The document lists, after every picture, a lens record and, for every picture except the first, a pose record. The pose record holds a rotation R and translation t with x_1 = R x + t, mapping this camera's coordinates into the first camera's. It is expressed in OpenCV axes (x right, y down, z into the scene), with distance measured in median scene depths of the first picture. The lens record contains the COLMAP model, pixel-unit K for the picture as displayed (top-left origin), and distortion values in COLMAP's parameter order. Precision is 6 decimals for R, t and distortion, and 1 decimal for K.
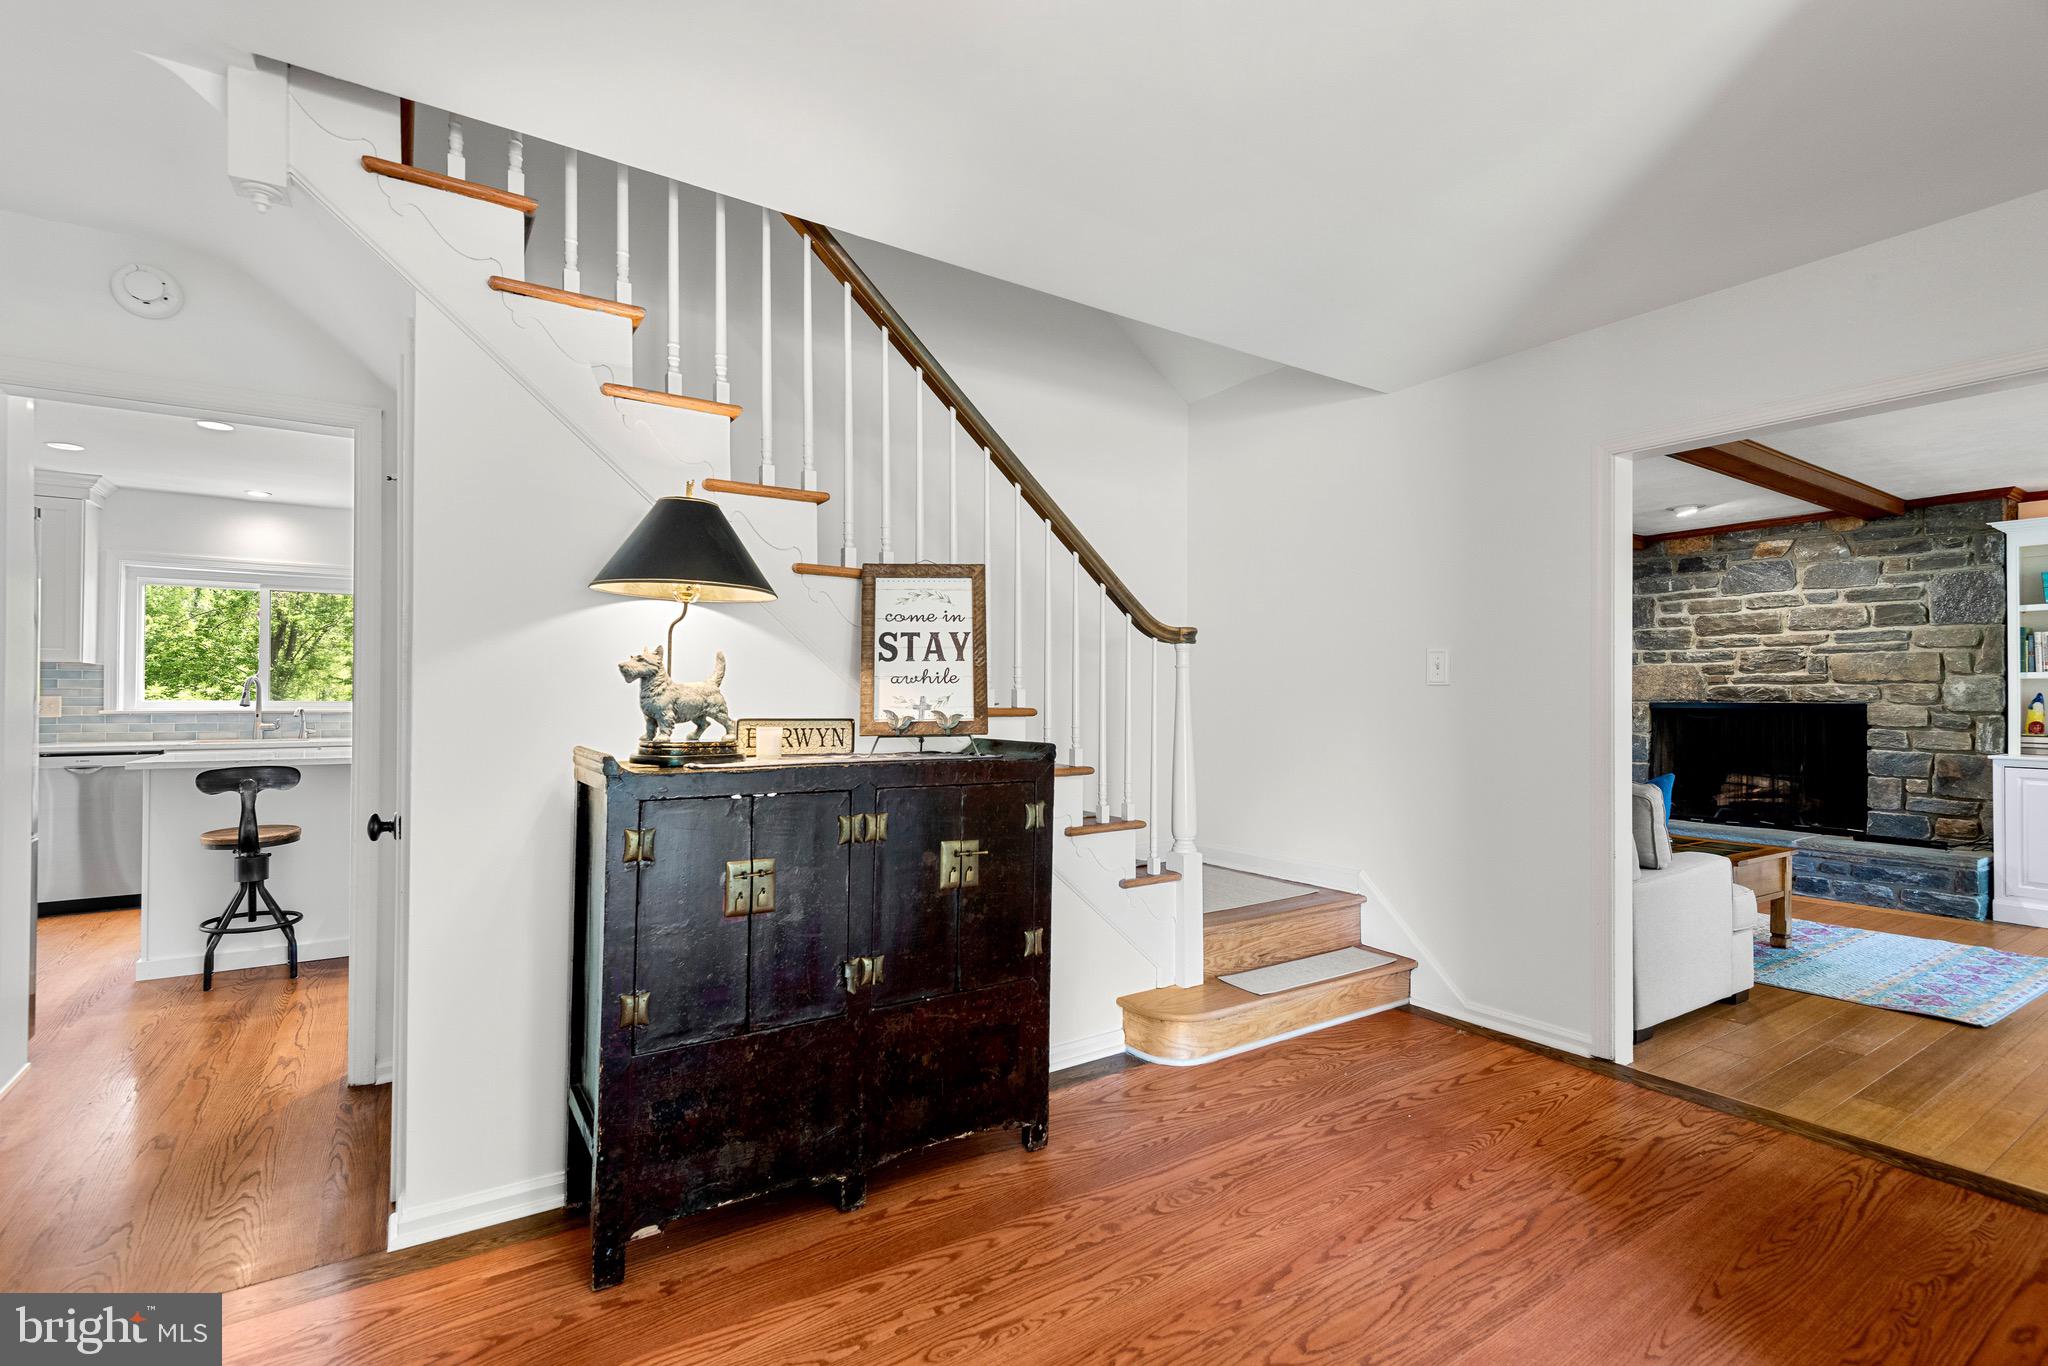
lens RADIAL K [[941.2, 0, 1024.0], [0, 941.2, 683.0], [0, 0, 1]] dist [0.025856, -0.011567]
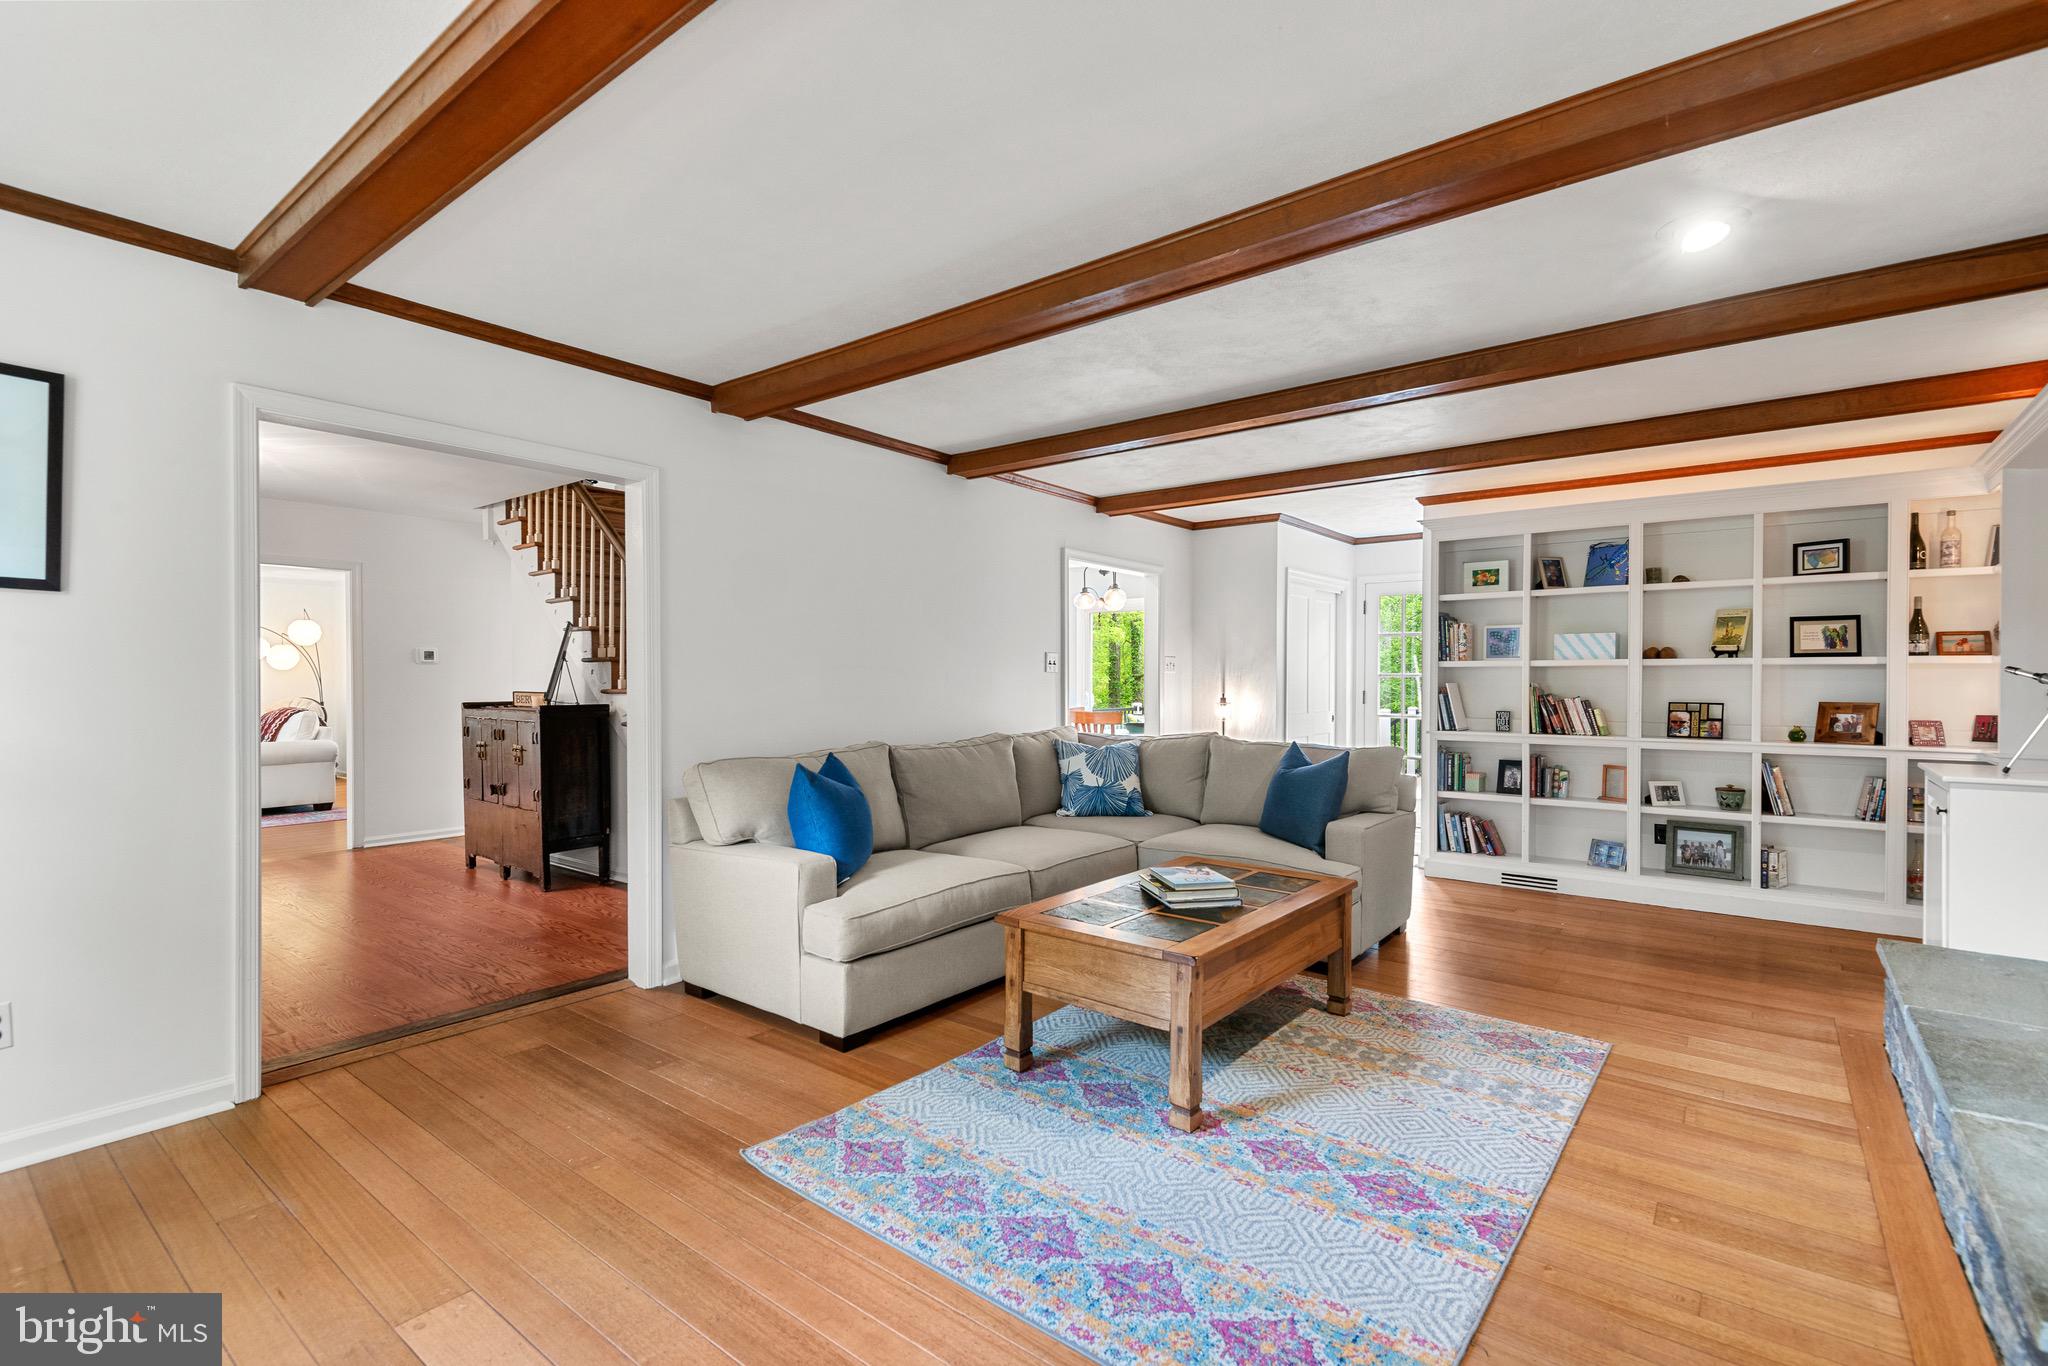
lens RADIAL K [[933.8, 0, 1028.1], [0, 933.8, 697.3], [0, 0, 1]] dist [0.023402, 0.000034]
pose [[0.291152, 0.011544, -0.956607, 1.107662], [0.016366, 0.999721, 0.017045, 0.011837], [0.956537, -0.020619, 0.290882, 0.652911]]
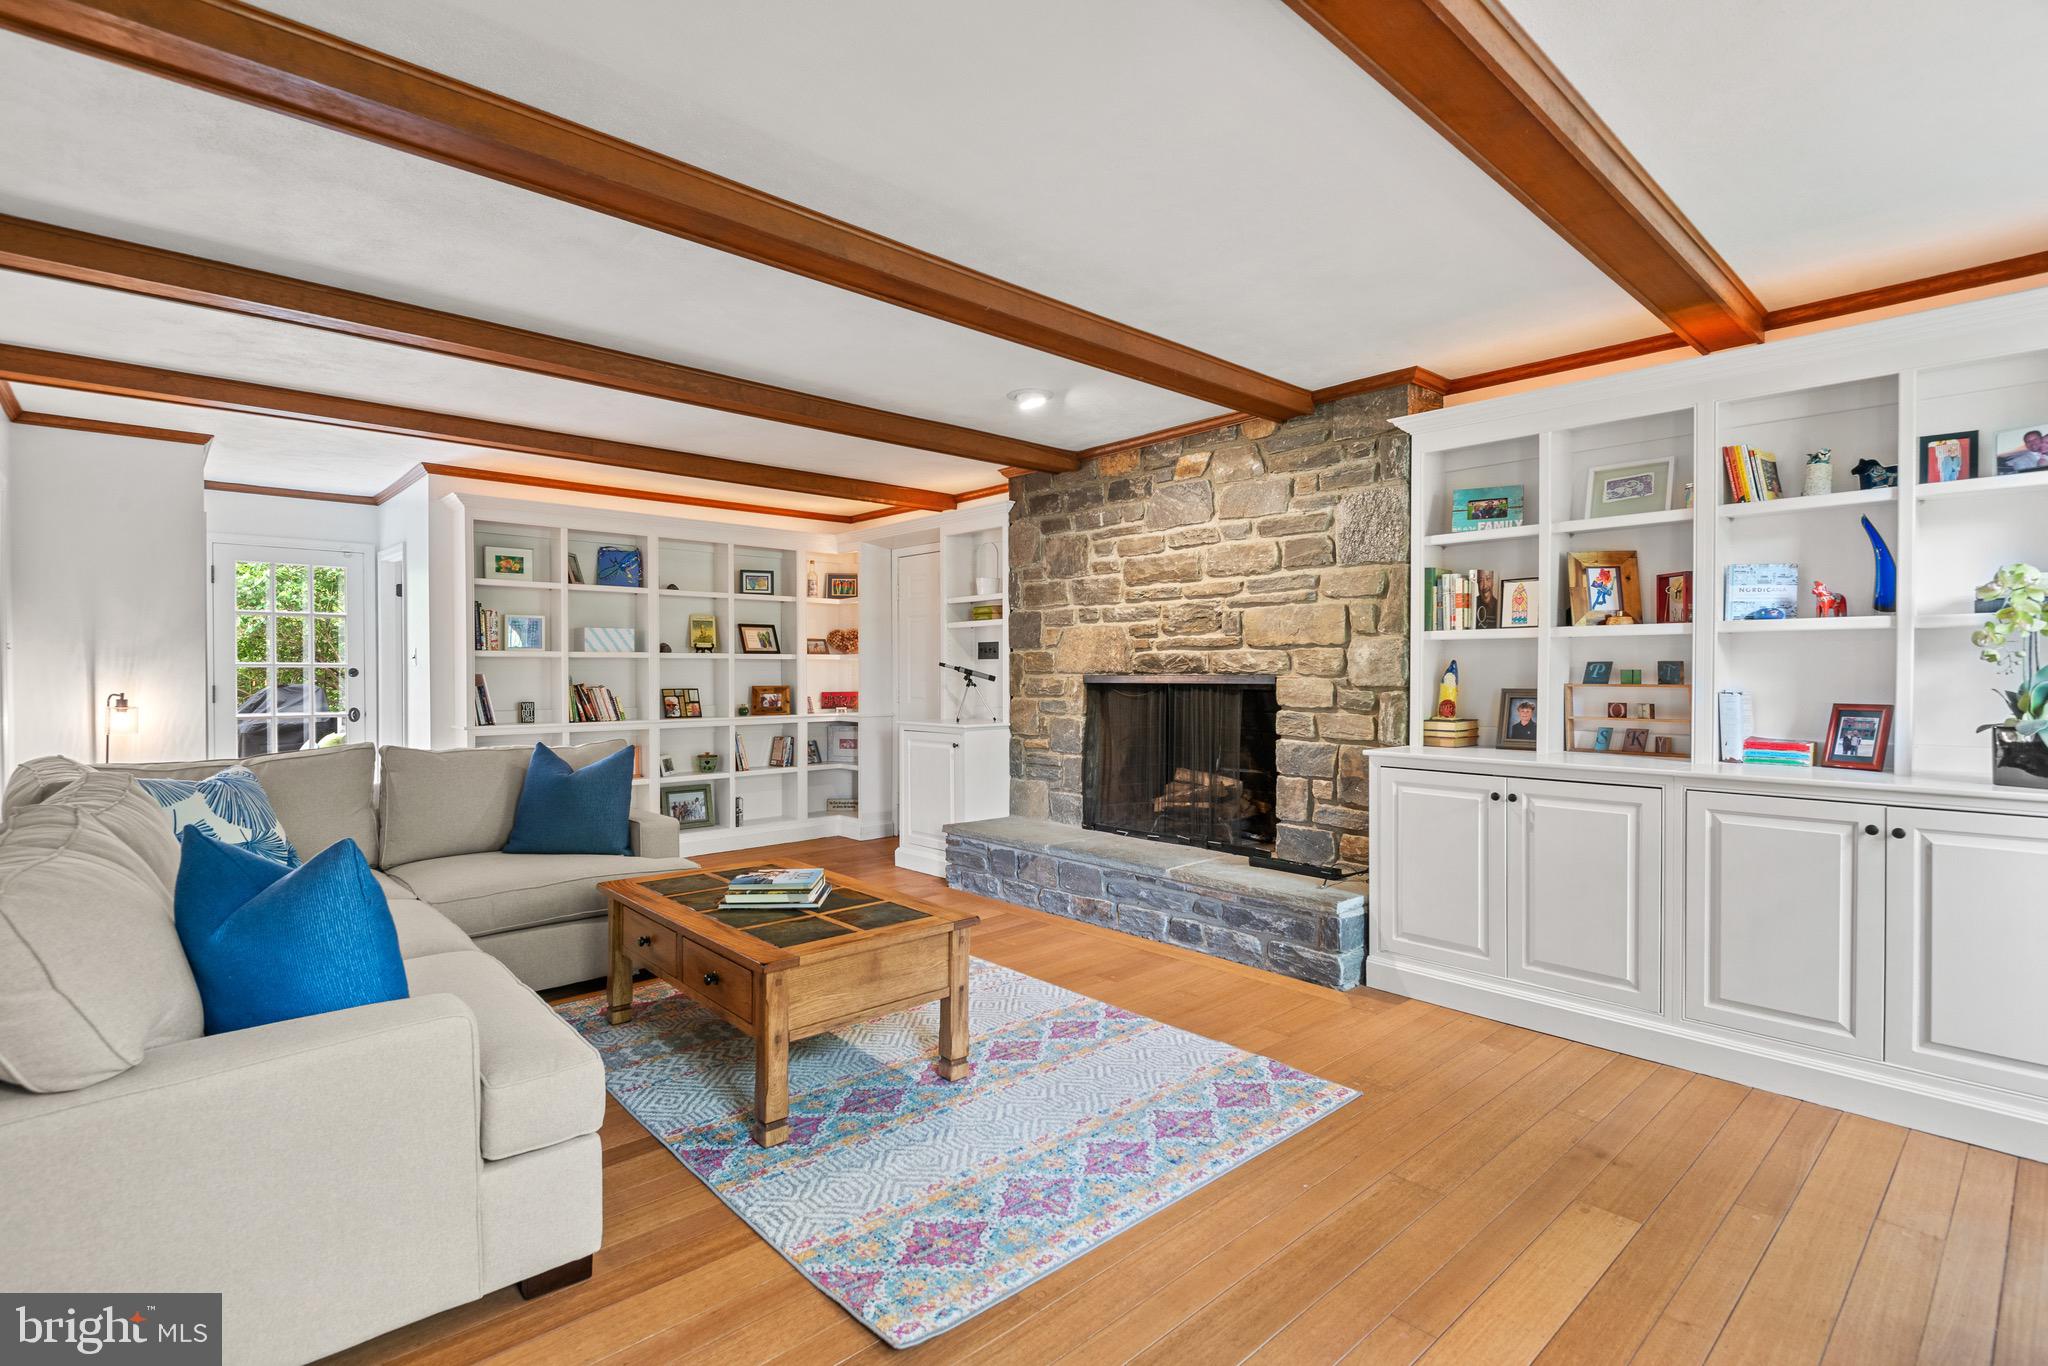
lens RADIAL K [[960.4, 0, 1023.3], [0, 960.4, 676.2], [0, 0, 1]] dist [0.027254, -0.000217]
pose [[0.991333, -0.010204, 0.130973, 0.609324], [0.007194, 0.999700, 0.023434, 0.003078], [-0.131173, -0.022288, 0.991109, 0.304046]]
